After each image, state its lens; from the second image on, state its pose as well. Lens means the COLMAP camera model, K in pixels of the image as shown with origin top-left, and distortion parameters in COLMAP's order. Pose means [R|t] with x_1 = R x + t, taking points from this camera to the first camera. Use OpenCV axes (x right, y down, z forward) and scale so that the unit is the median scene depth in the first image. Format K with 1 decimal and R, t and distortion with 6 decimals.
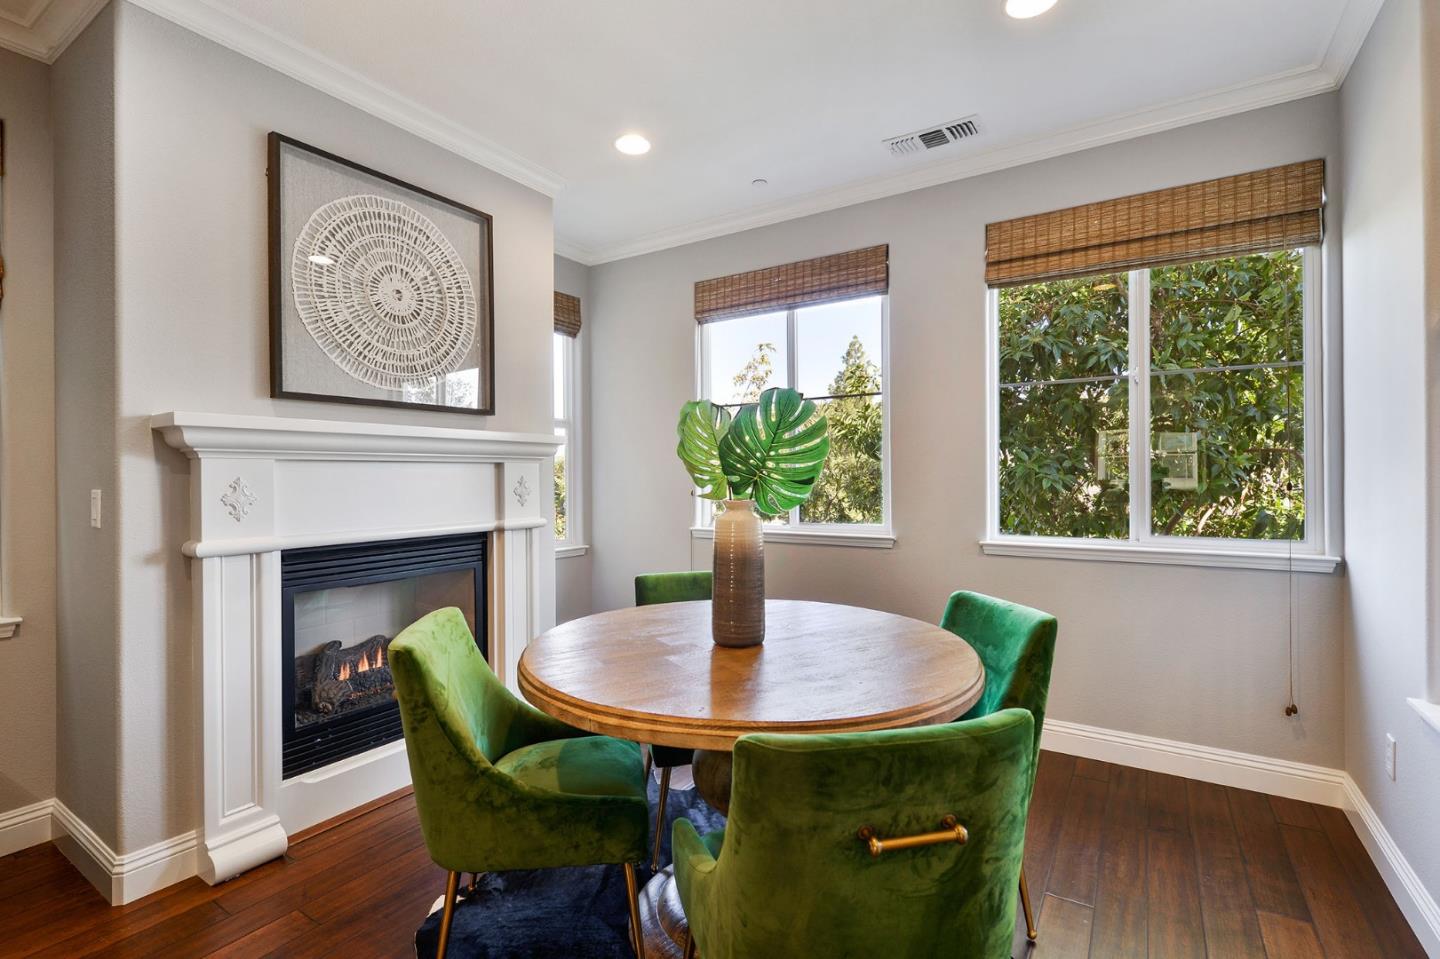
lens RADIAL K [[670.7, 0, 720.0], [0, 670.7, 479.5], [0, 0, 1]] dist [-0.001549, -0.000165]
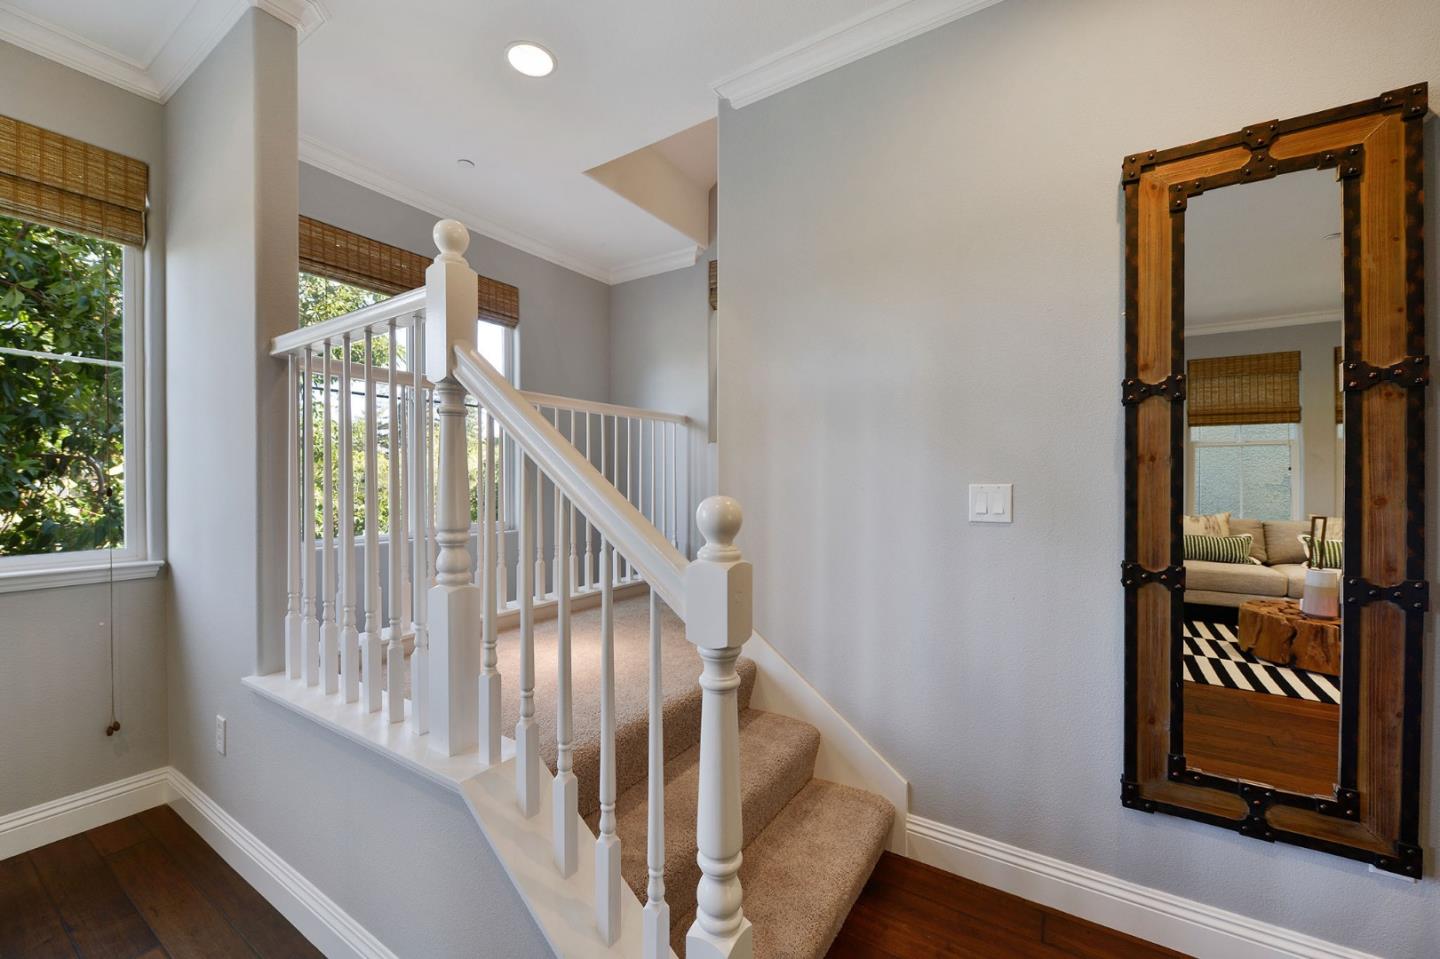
lens RADIAL K [[578.6, 0, 719.1], [0, 578.6, 485.6], [0, 0, 1]] dist [-0.002936, -0.000515]
pose [[0.012921, 0.000343, 0.999916, 0.049523], [0.004893, 0.999988, -0.000407, 0.005524], [-0.999905, 0.004898, 0.012920, 0.130988]]
